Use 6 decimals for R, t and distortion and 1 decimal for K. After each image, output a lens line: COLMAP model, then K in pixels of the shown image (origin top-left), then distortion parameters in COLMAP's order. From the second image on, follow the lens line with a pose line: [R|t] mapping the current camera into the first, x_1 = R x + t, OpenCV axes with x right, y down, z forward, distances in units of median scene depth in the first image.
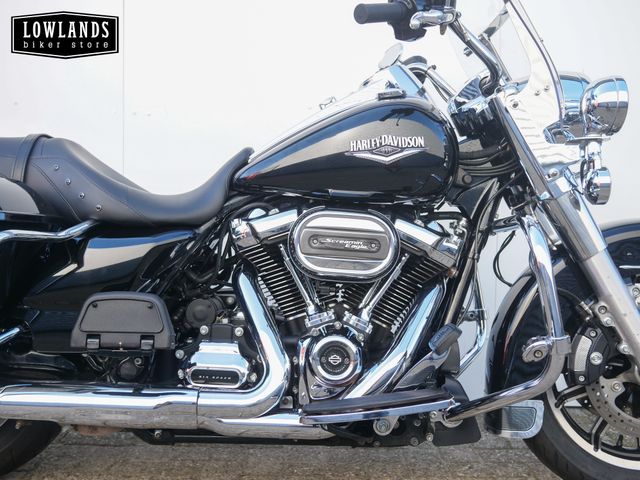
lens RADIAL K [[731.1, 0, 318.6], [0, 731.1, 239.7], [0, 0, 1]] dist [-0.003393, 0.000000]
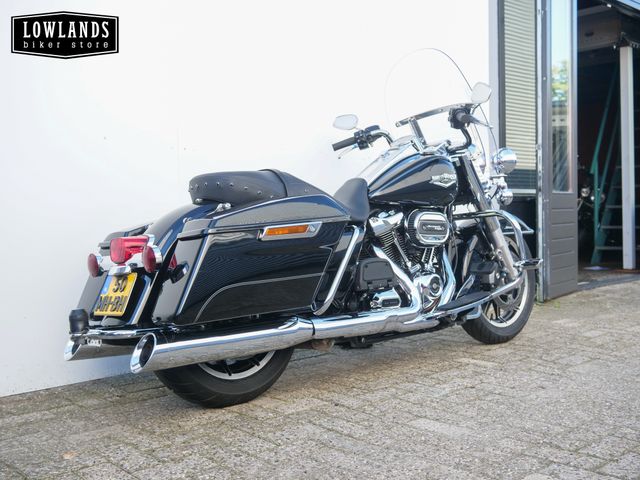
lens RADIAL K [[731.1, 0, 320.3], [0, 731.1, 242.8], [0, 0, 1]] dist [-0.003393, 0.000000]
pose [[0.723564, -0.056413, 0.687948, -1.520045], [0.061113, 0.997976, 0.017559, -0.006938], [-0.687547, 0.029338, 0.725547, -0.224765]]
